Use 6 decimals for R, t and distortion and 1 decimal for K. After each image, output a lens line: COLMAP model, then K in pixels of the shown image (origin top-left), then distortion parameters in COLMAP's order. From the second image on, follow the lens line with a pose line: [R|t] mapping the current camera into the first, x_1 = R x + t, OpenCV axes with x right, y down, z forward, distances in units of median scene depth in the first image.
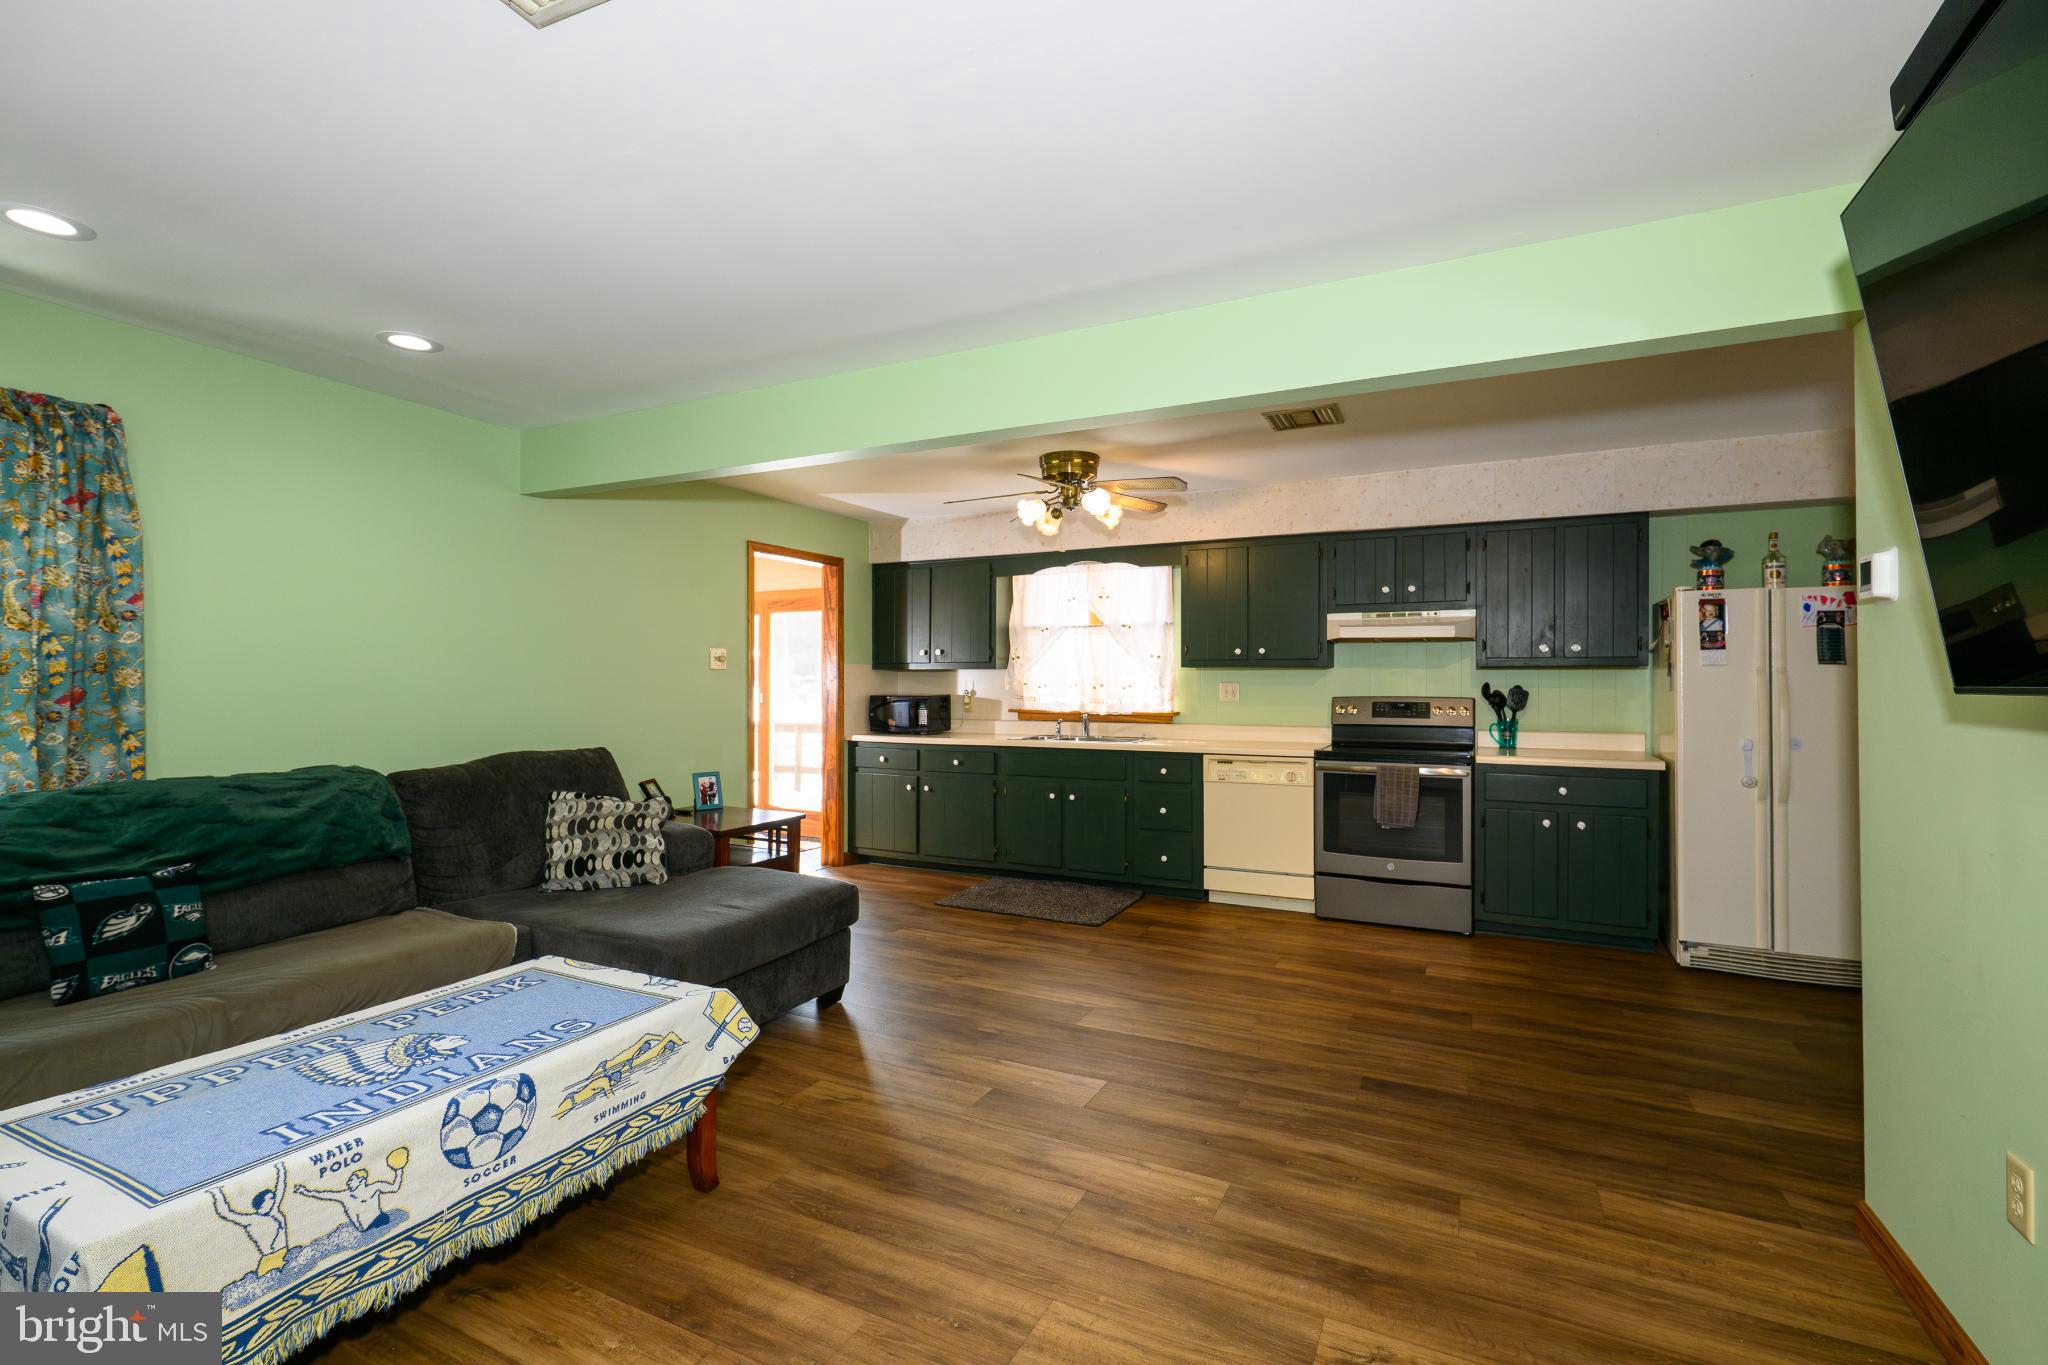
lens RADIAL K [[923.8, 0, 1008.4], [0, 923.8, 681.7], [0, 0, 1]] dist [0.000769, 0.000532]
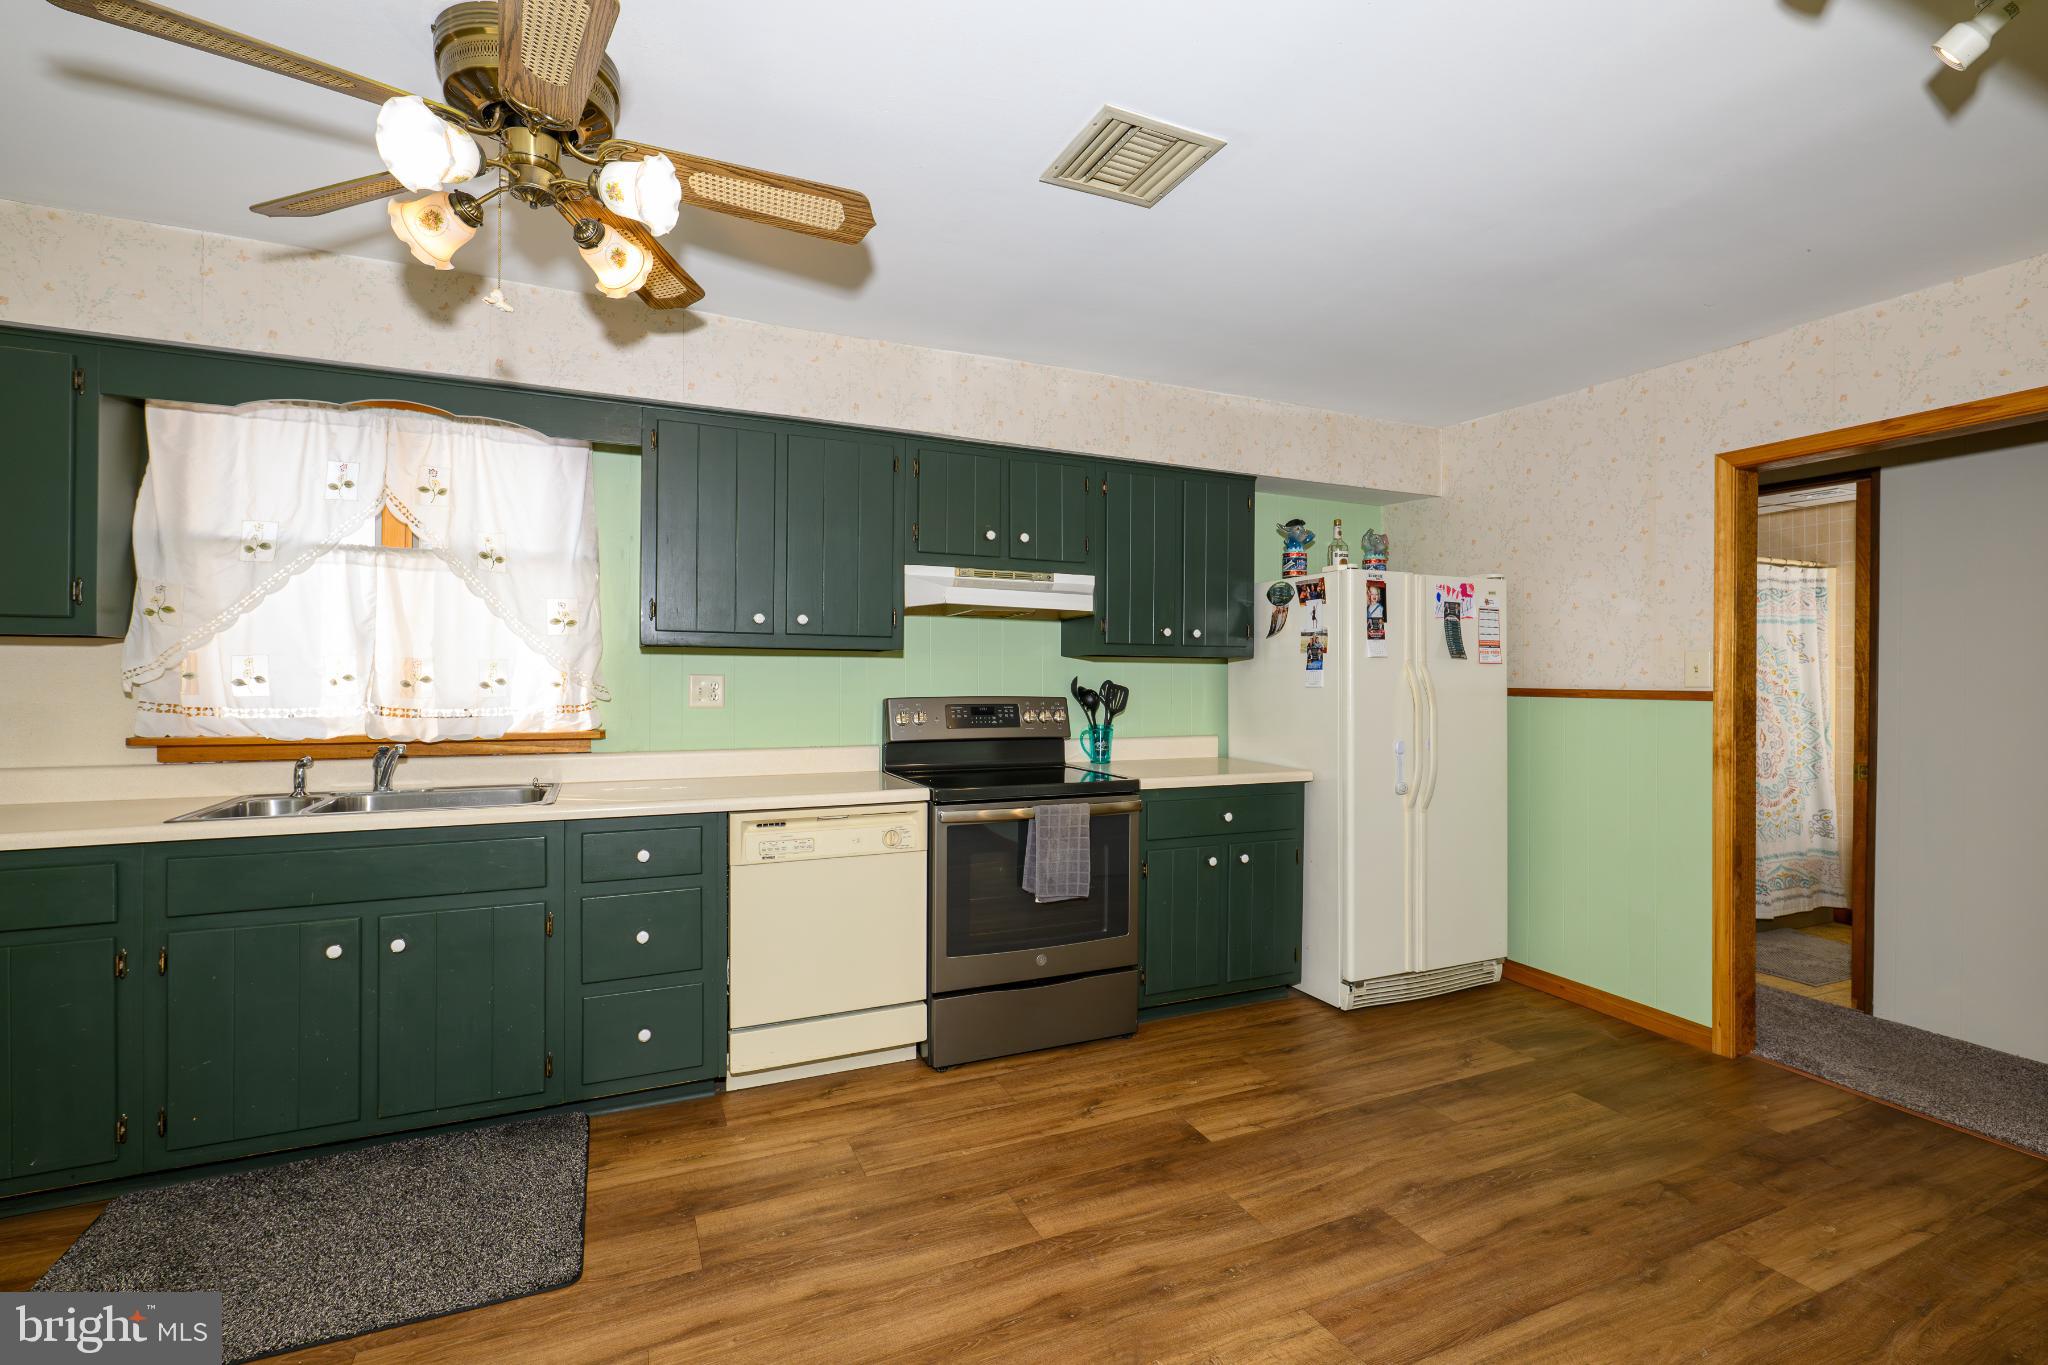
lens RADIAL K [[923.8, 0, 1031.0], [0, 923.8, 679.3], [0, 0, 1]] dist [0.000769, 0.000532]
pose [[0.616891, 0.002815, 0.787044, -0.093007], [-0.004292, 0.999991, -0.000213, 0.003335], [-0.787037, -0.003247, 0.616897, 0.562276]]
